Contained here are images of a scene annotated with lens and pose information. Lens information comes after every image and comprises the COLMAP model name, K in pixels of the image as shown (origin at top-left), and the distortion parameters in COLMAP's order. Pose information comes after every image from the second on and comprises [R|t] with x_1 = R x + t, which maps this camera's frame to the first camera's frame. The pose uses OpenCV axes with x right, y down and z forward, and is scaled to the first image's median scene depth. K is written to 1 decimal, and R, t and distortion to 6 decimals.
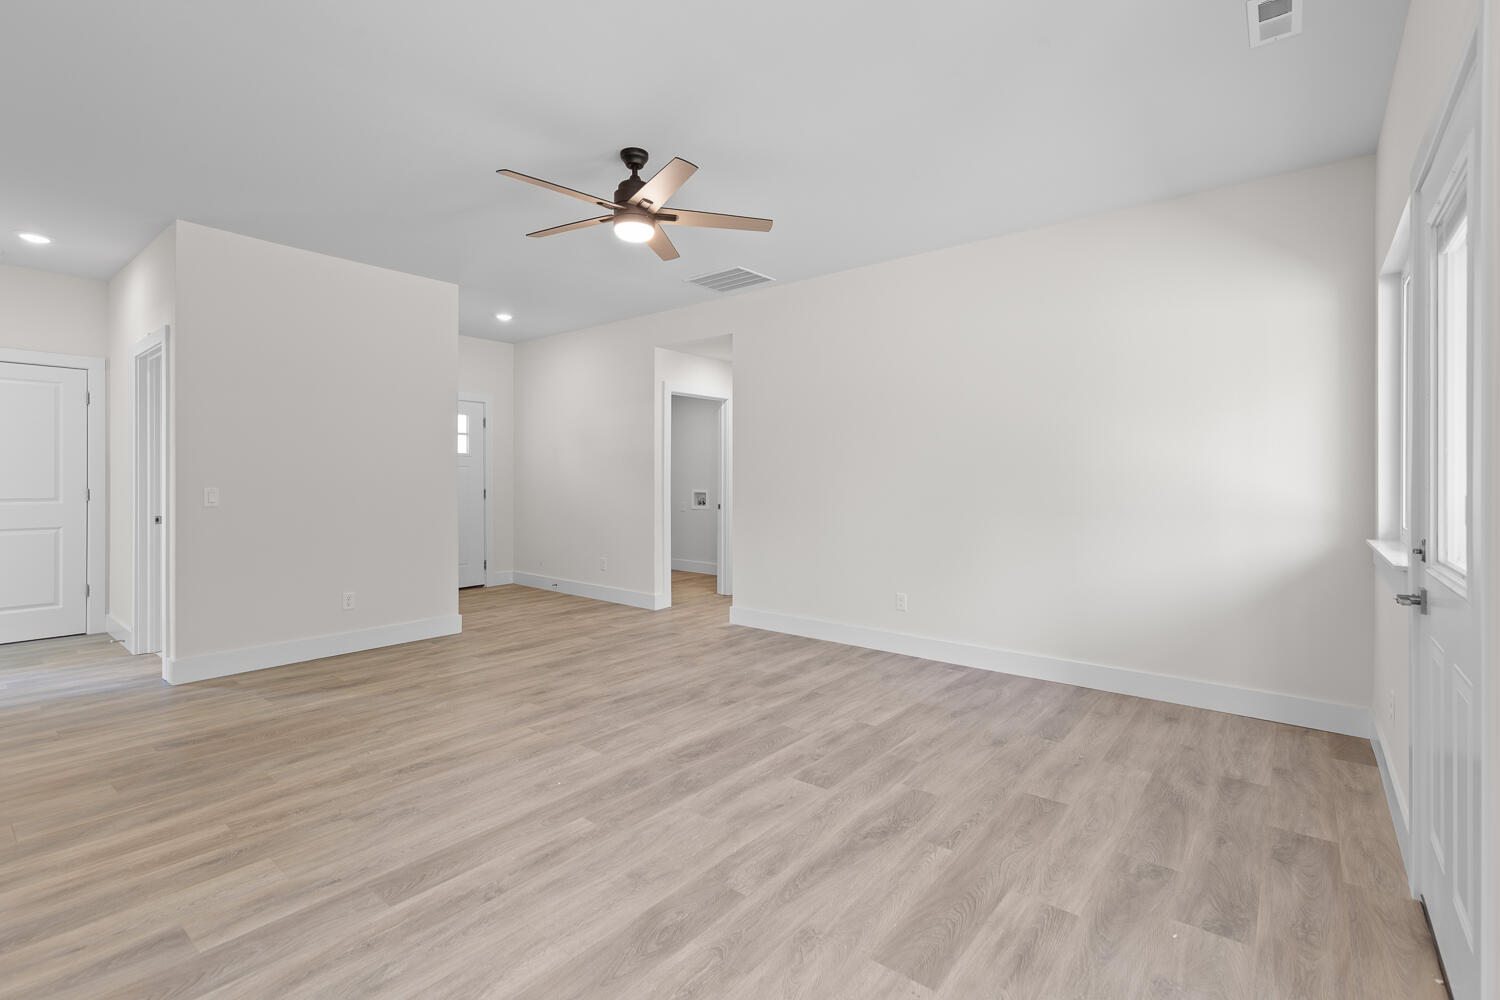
lens RADIAL K [[668.9, 0, 749.5], [0, 668.9, 484.6], [0, 0, 1]] dist [0.011241, -0.000500]
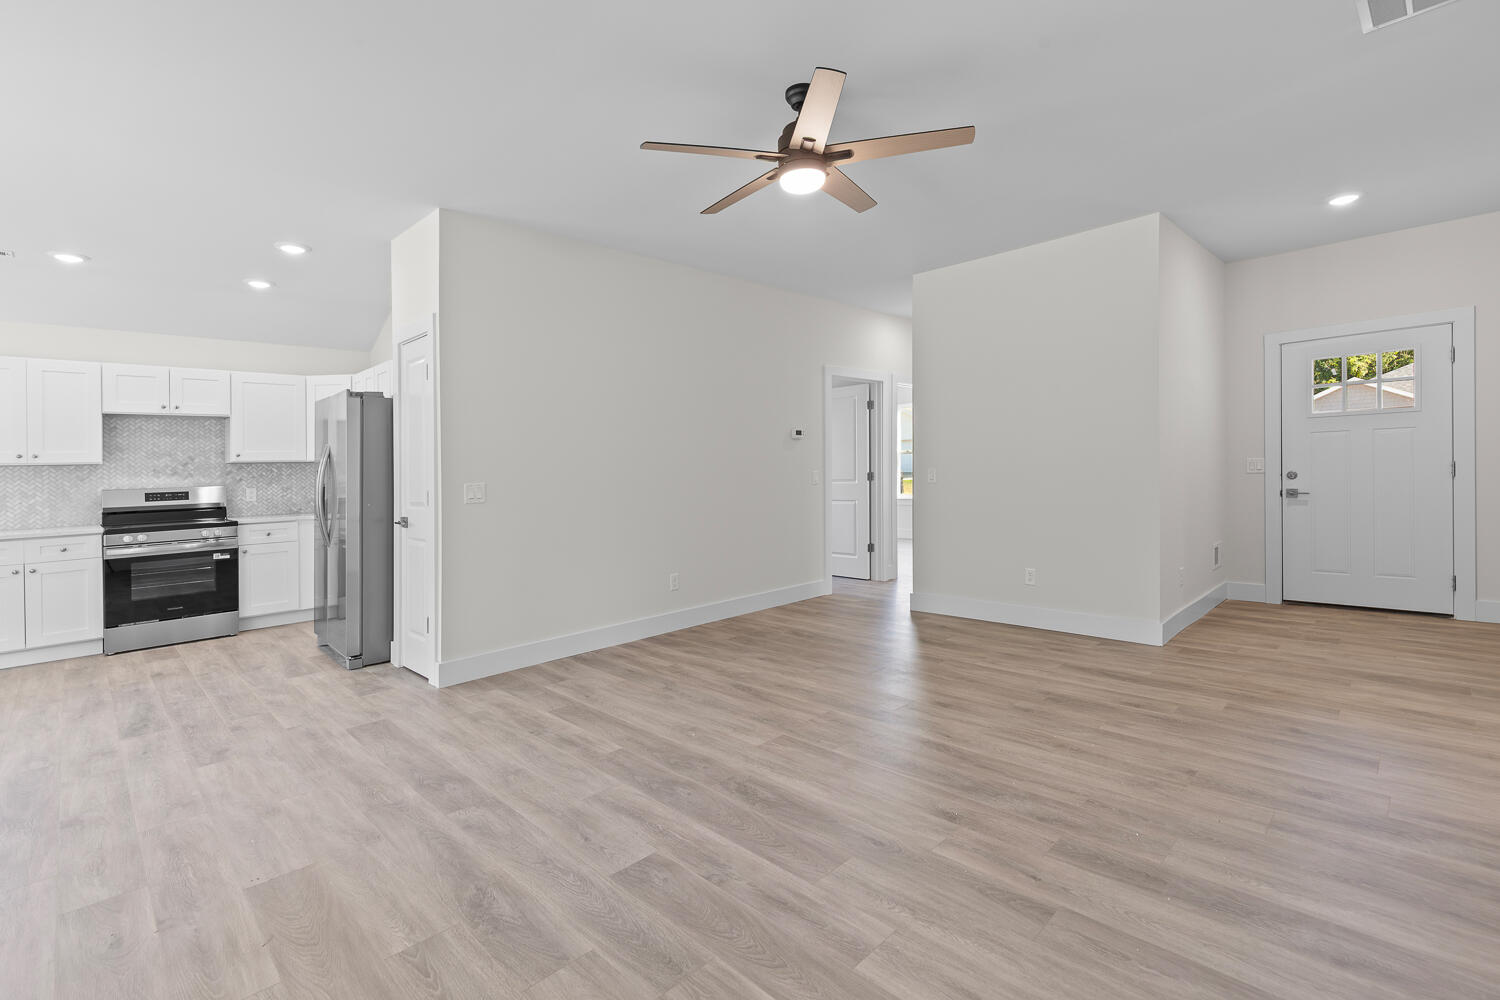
lens RADIAL K [[672.8, 0, 753.0], [0, 672.8, 485.0], [0, 0, 1]] dist [0.002904, 0.000751]
pose [[-0.089814, 0.027605, -0.995576, 0.745755], [0.021331, 0.999440, 0.025788, -0.004140], [0.995730, -0.018920, -0.090353, 1.088619]]
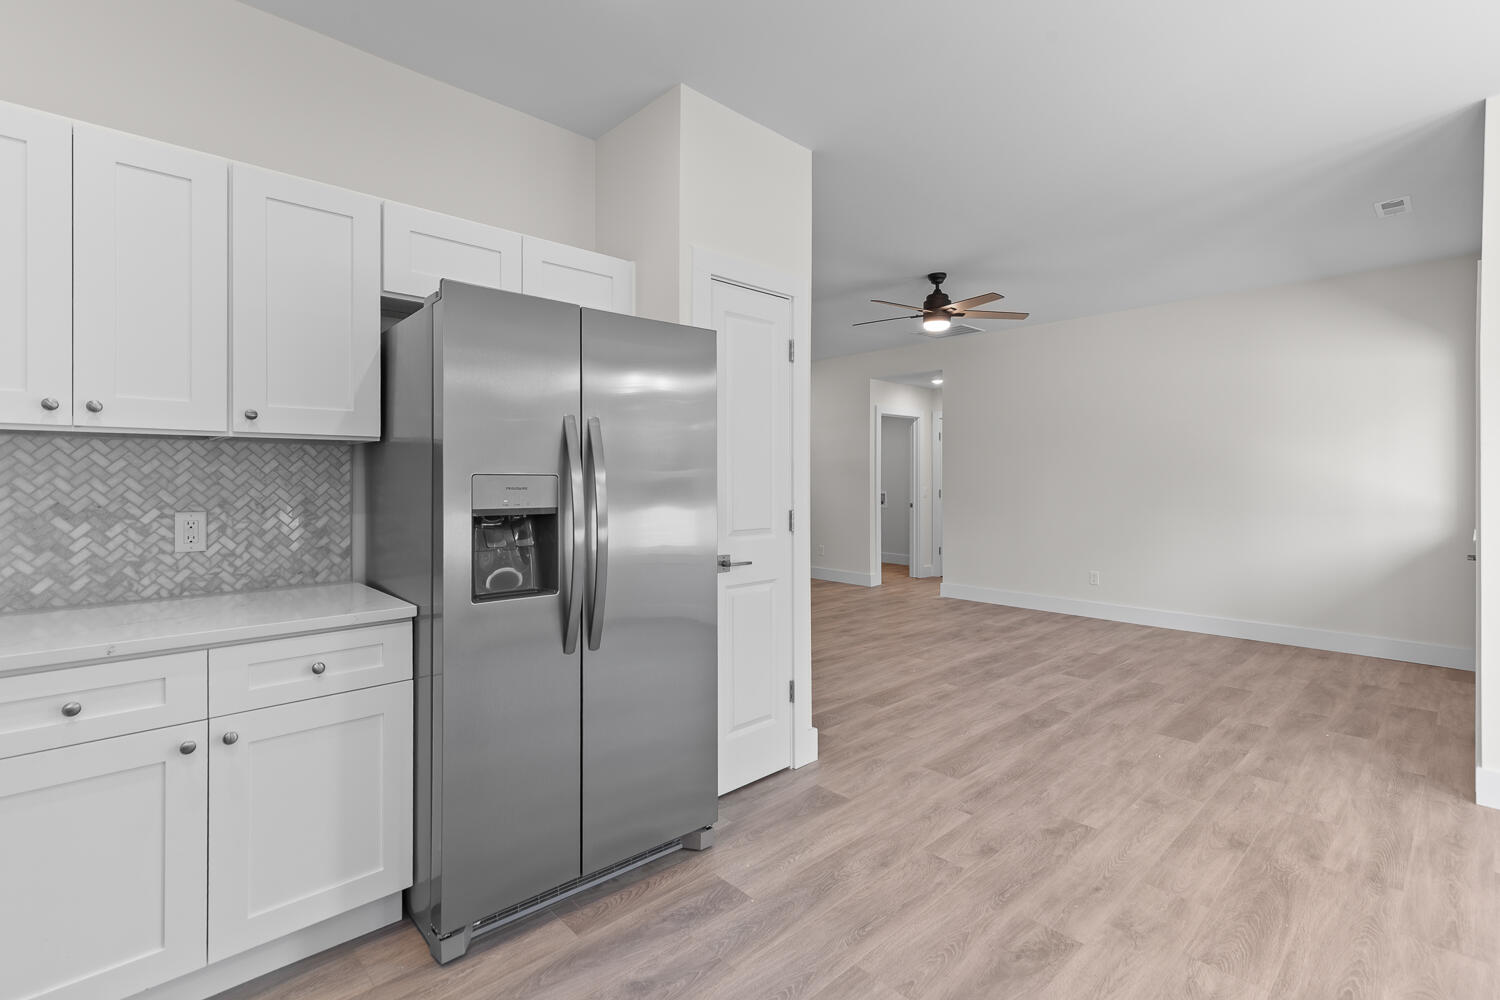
lens RADIAL K [[672.8, 0, 753.0], [0, 672.8, 485.0], [0, 0, 1]] dist [0.002904, 0.000751]
pose [[0.990906, -0.000742, -0.134553, -0.407108], [0.000767, 1.000000, 0.000136, -0.012190], [0.134553, -0.000238, 0.990906, -0.624727]]
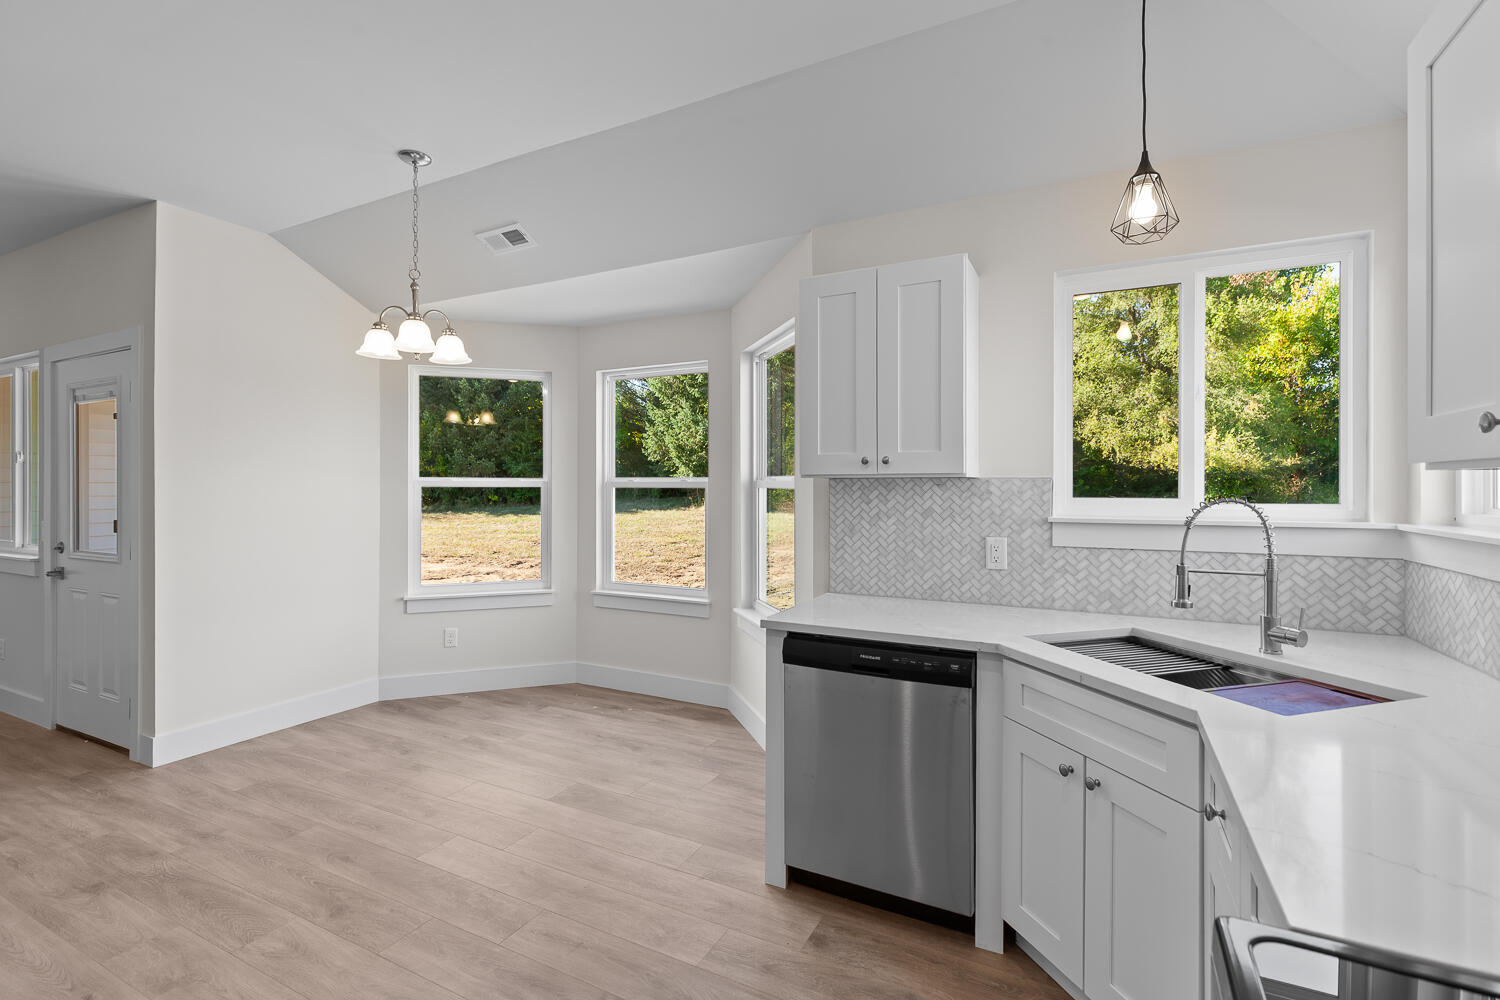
lens RADIAL K [[672.8, 0, 753.0], [0, 672.8, 485.0], [0, 0, 1]] dist [0.002904, 0.000751]
pose [[-0.206459, 0.005858, 0.978438, -0.838836], [0.002219, 0.999982, -0.005518, -0.037613], [-0.978453, 0.001032, -0.206469, -0.340694]]
